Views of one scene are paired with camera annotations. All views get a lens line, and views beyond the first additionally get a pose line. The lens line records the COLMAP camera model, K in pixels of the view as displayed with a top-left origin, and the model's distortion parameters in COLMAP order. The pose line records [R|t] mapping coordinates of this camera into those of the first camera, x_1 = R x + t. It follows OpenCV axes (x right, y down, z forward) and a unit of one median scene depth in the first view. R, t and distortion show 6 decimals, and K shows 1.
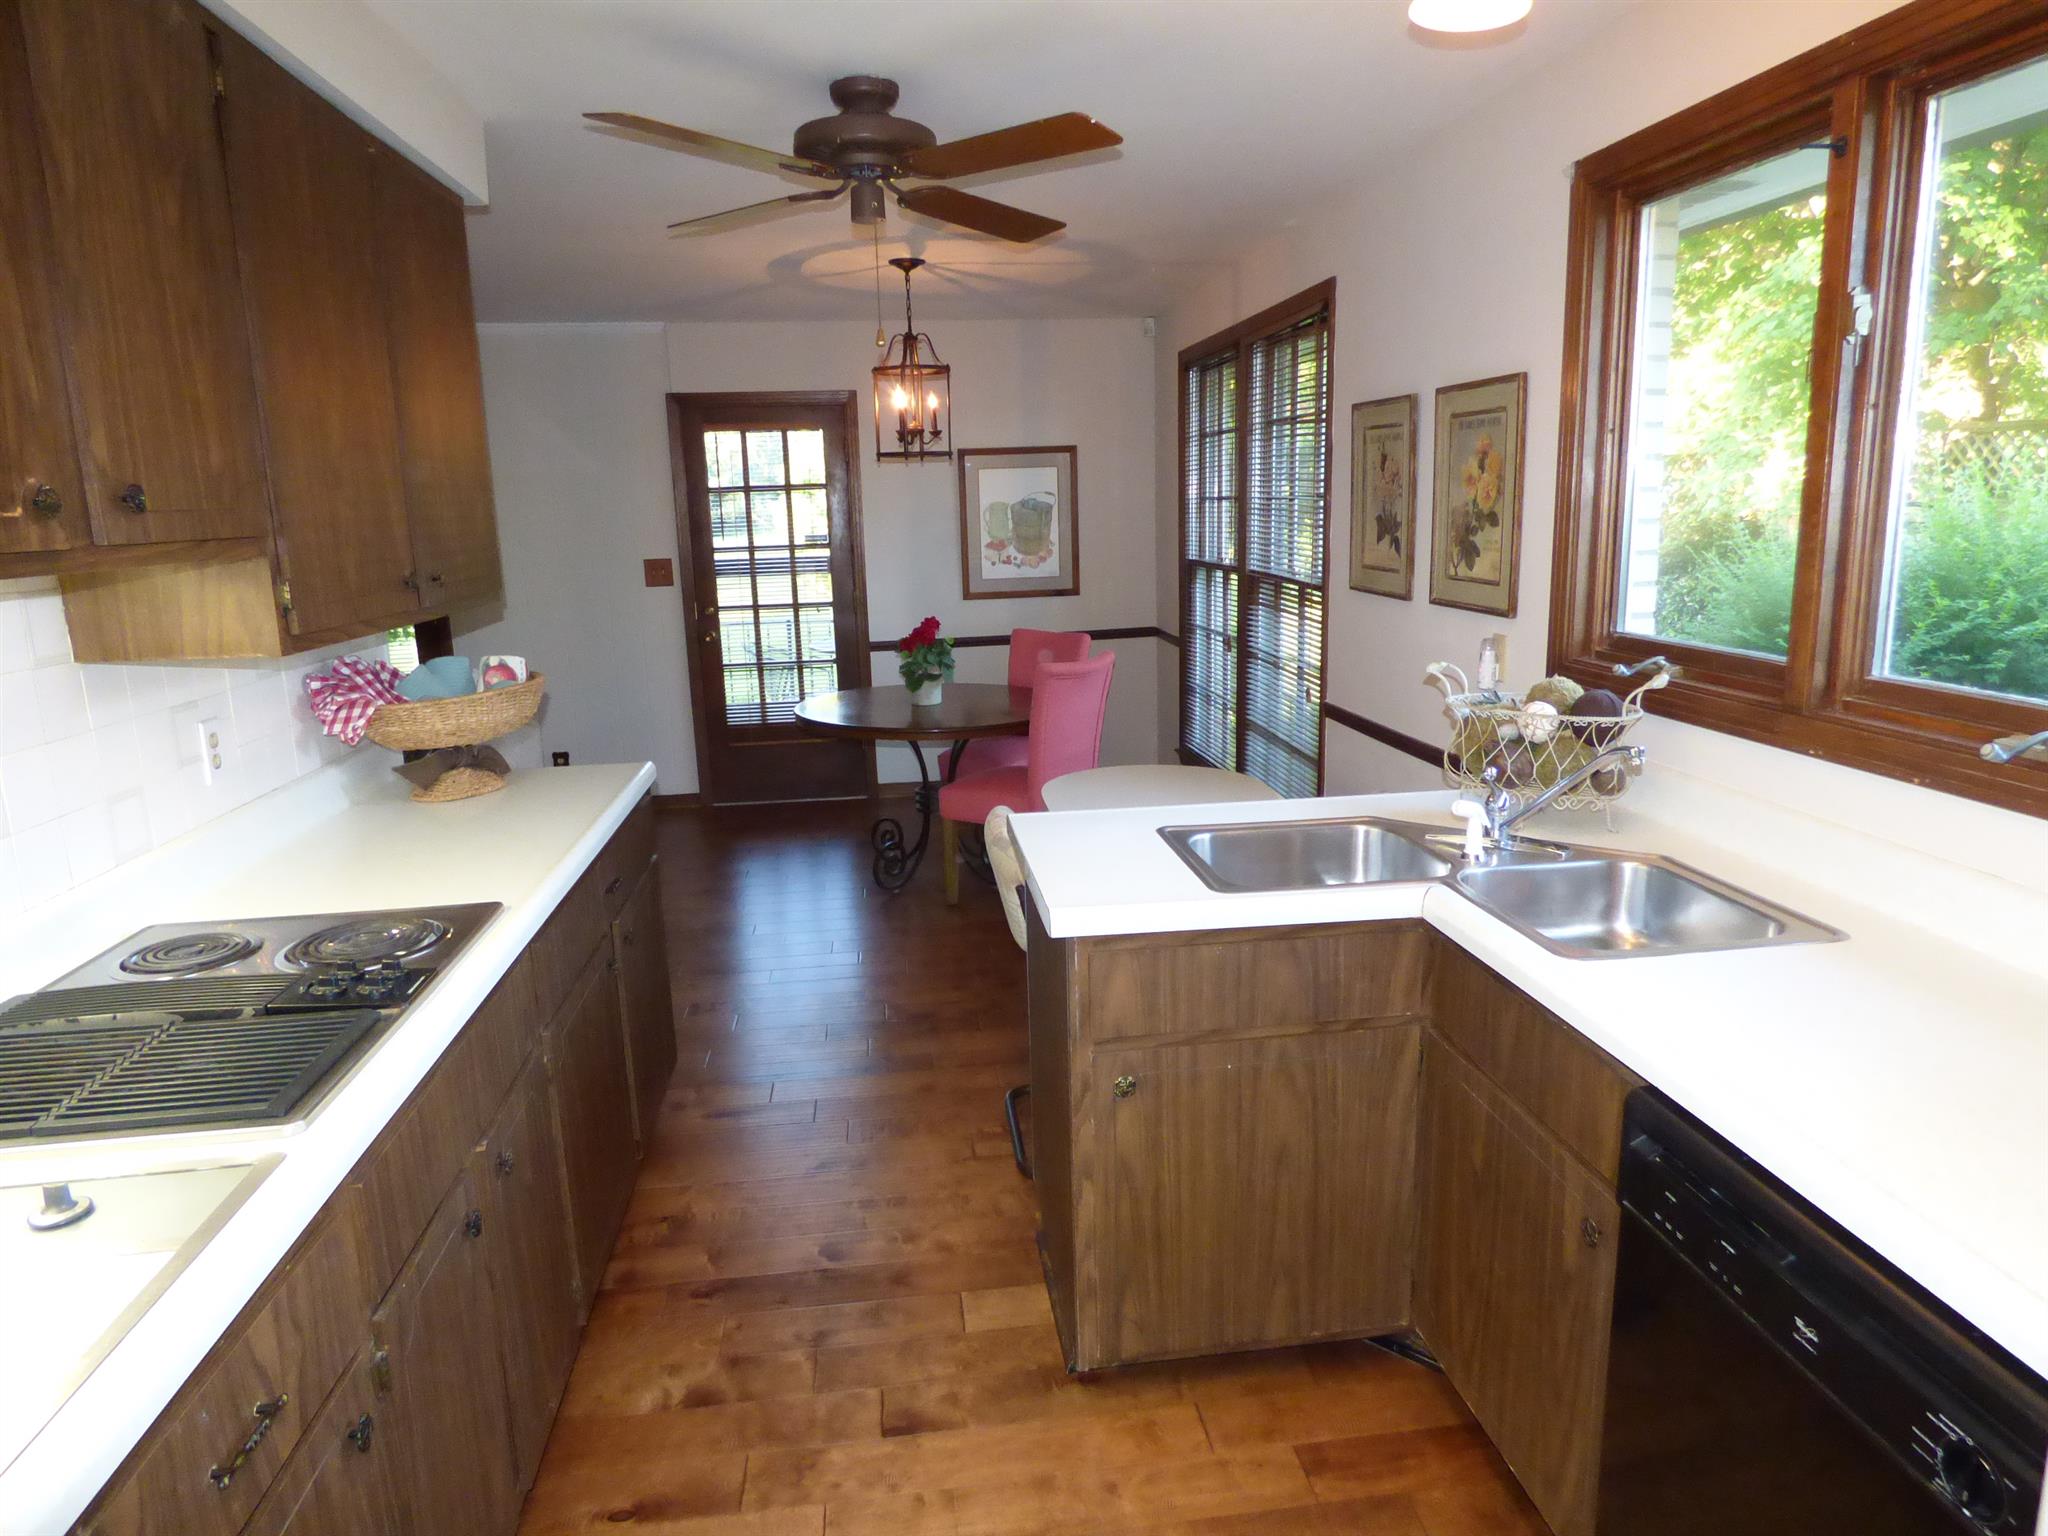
lens RADIAL K [[1252.9, 0, 1023.9], [0, 1252.9, 758.1], [0, 0, 1]] dist [-0.001931, -0.001679]
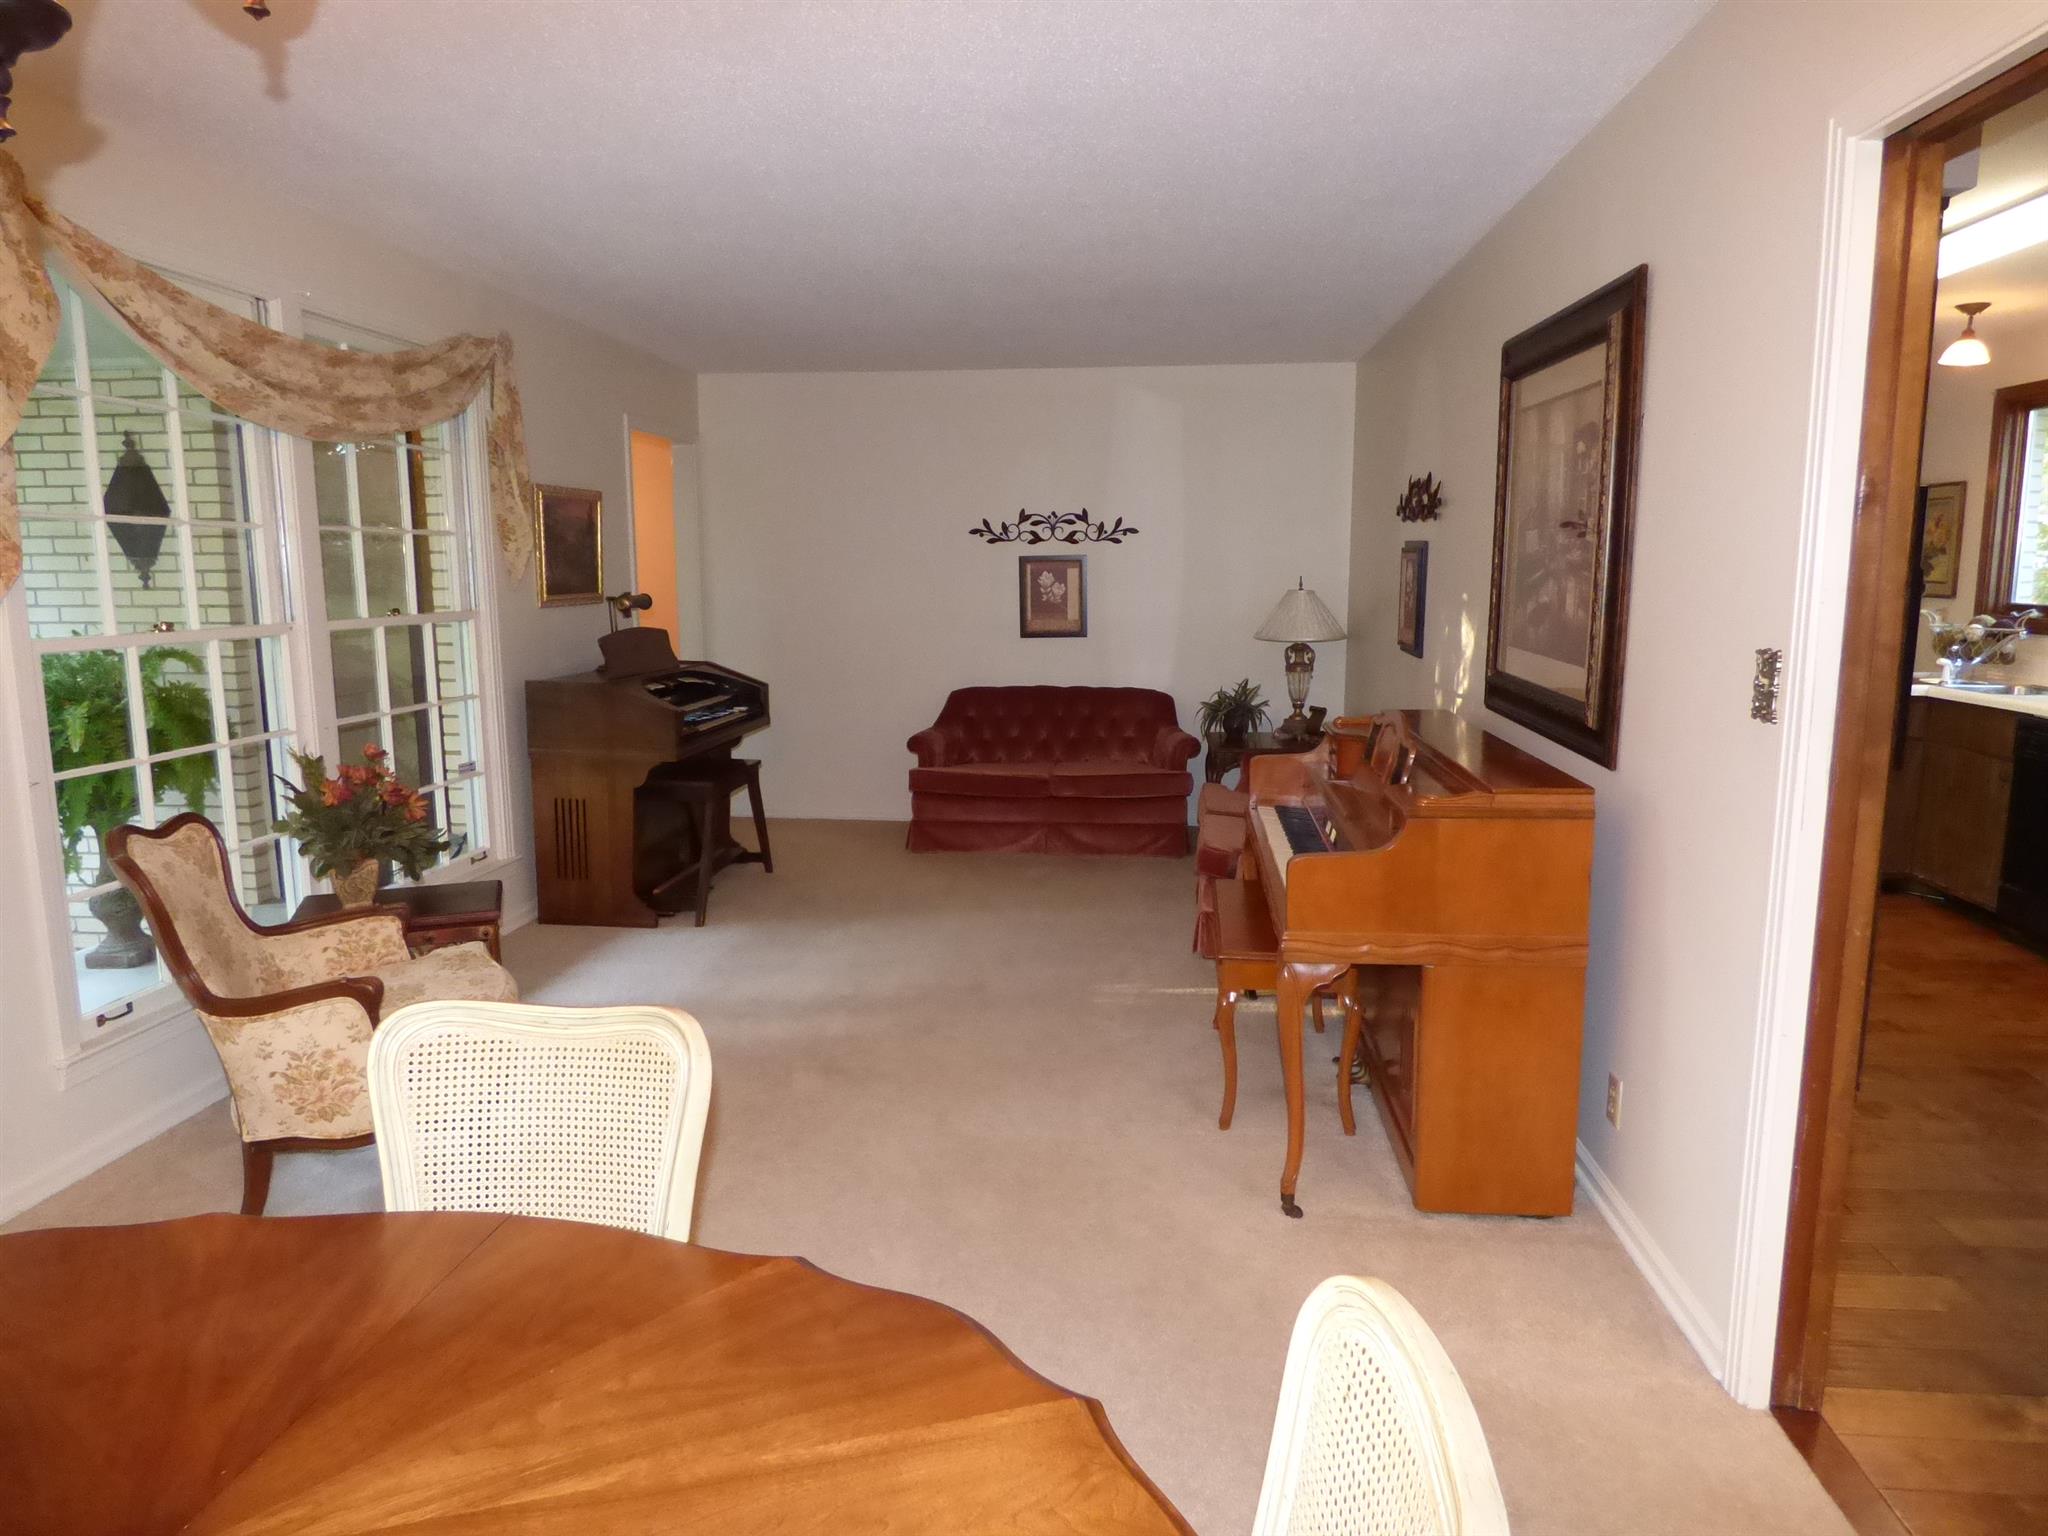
lens RADIAL K [[1252.9, 0, 1023.9], [0, 1252.9, 758.1], [0, 0, 1]] dist [-0.001931, -0.001679]
pose [[0.976440, 0.057474, -0.207995, -0.667277], [-0.068841, 0.996481, -0.047825, 0.355371], [0.204514, 0.061017, 0.976960, -1.323247]]
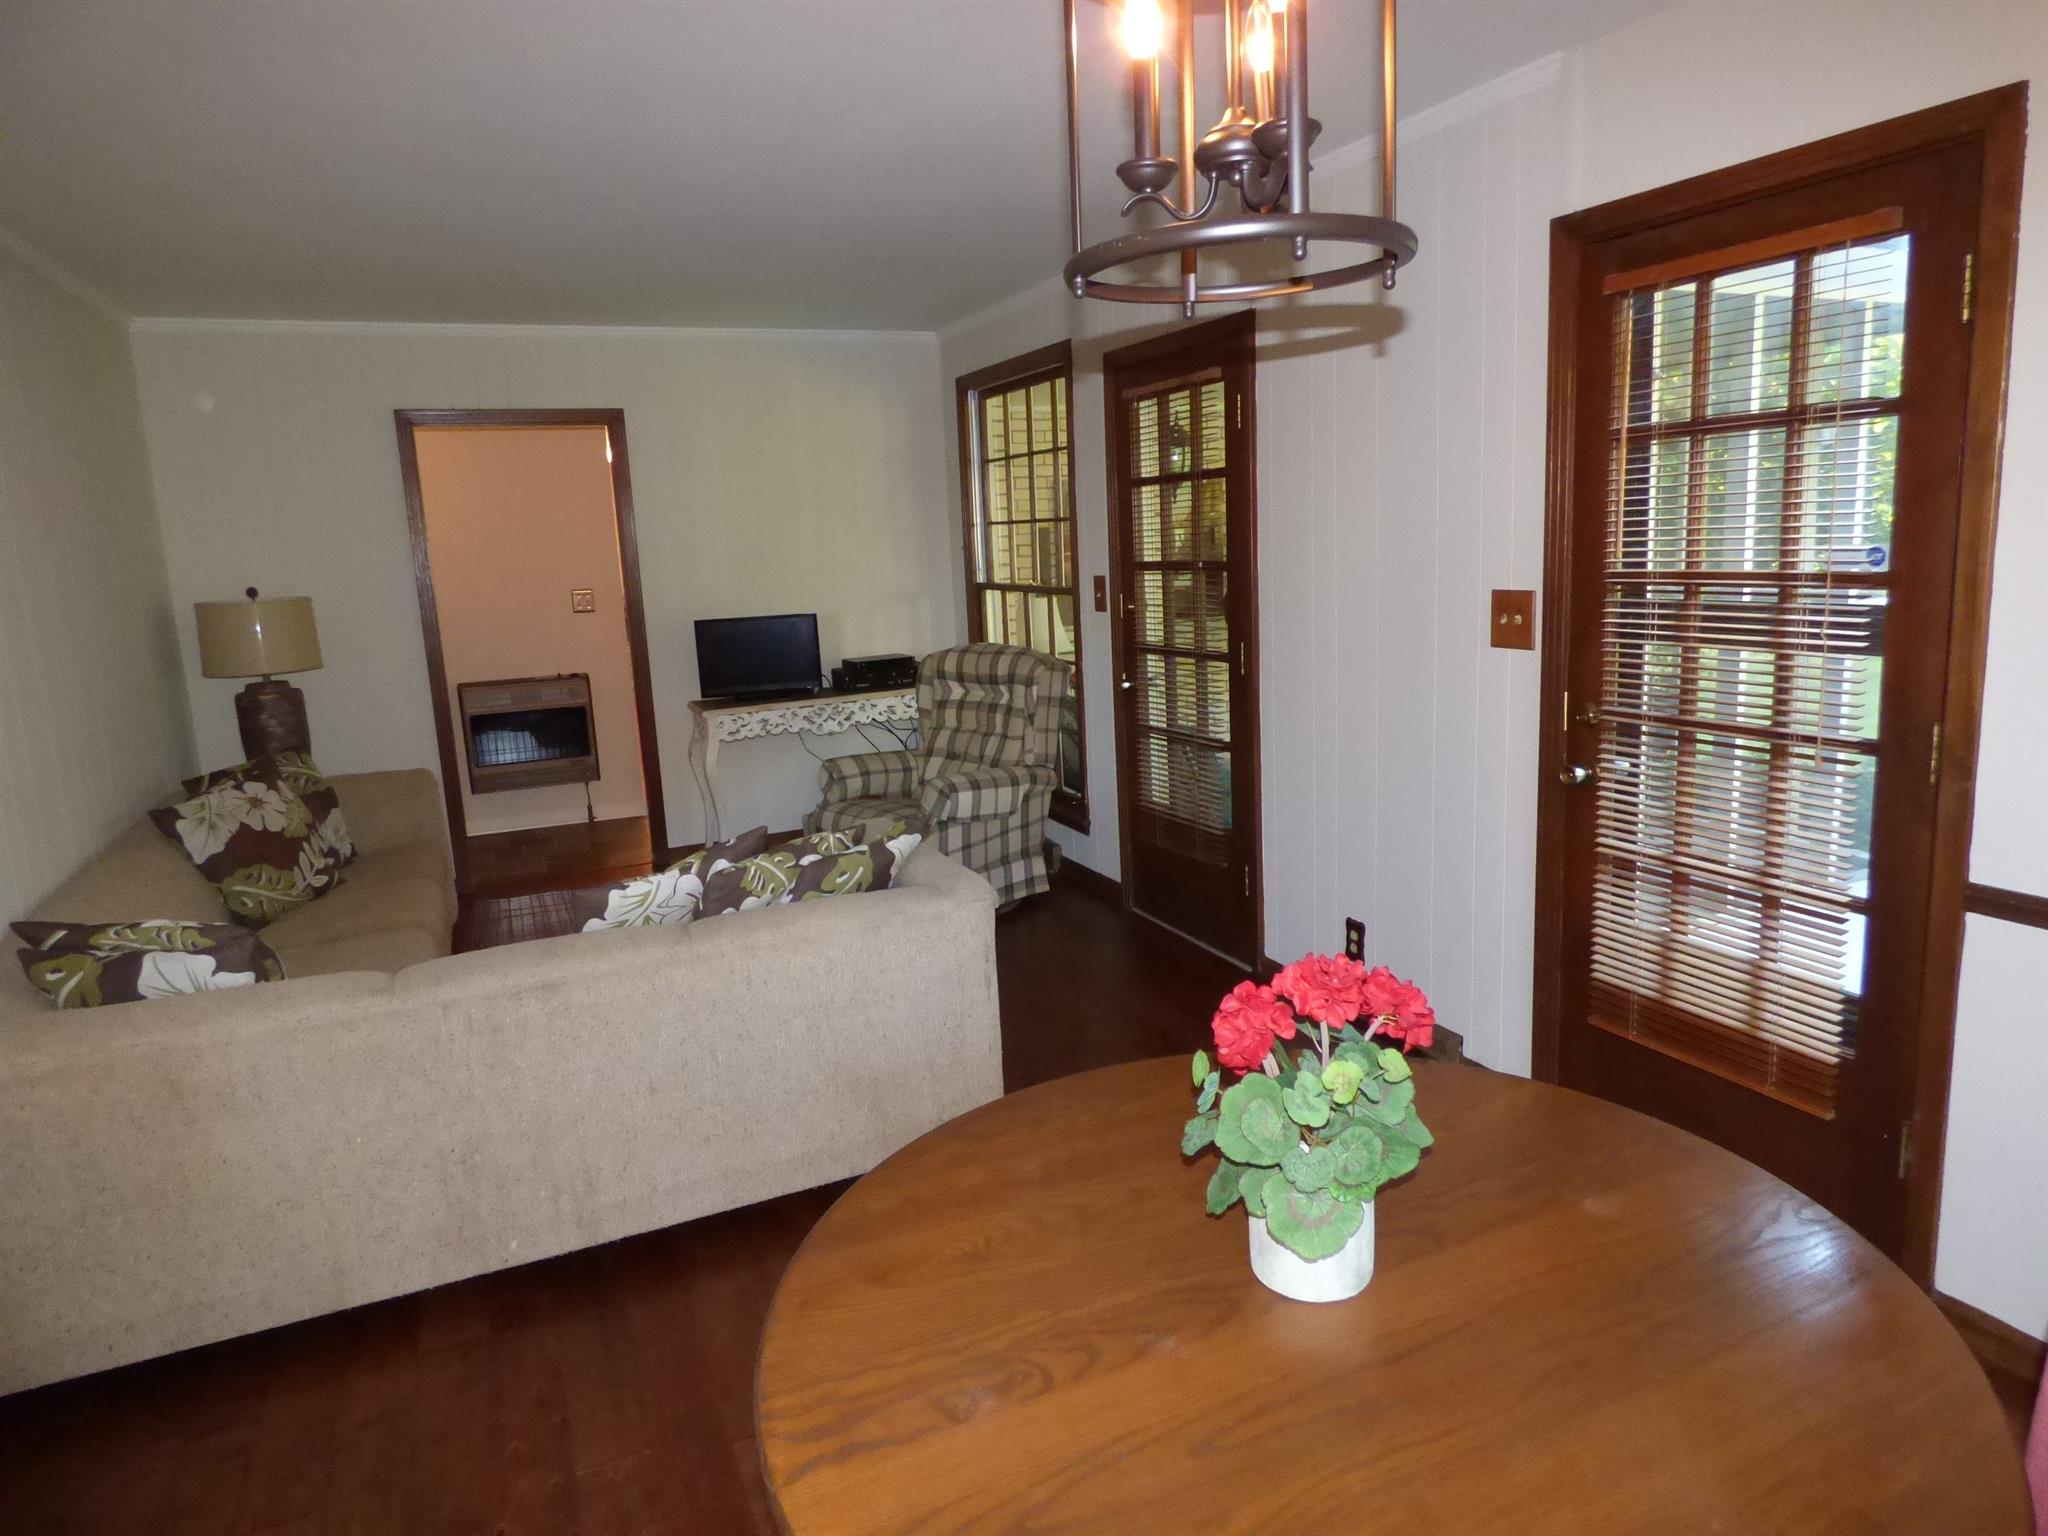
lens RADIAL K [[1252.9, 0, 1023.9], [0, 1252.9, 758.1], [0, 0, 1]] dist [-0.001931, -0.001679]
pose [[0.308196, 0.184722, -0.933216, 0.203568], [-0.152351, 0.977890, 0.143250, -0.279004], [0.939044, 0.098027, 0.329525, 1.388942]]
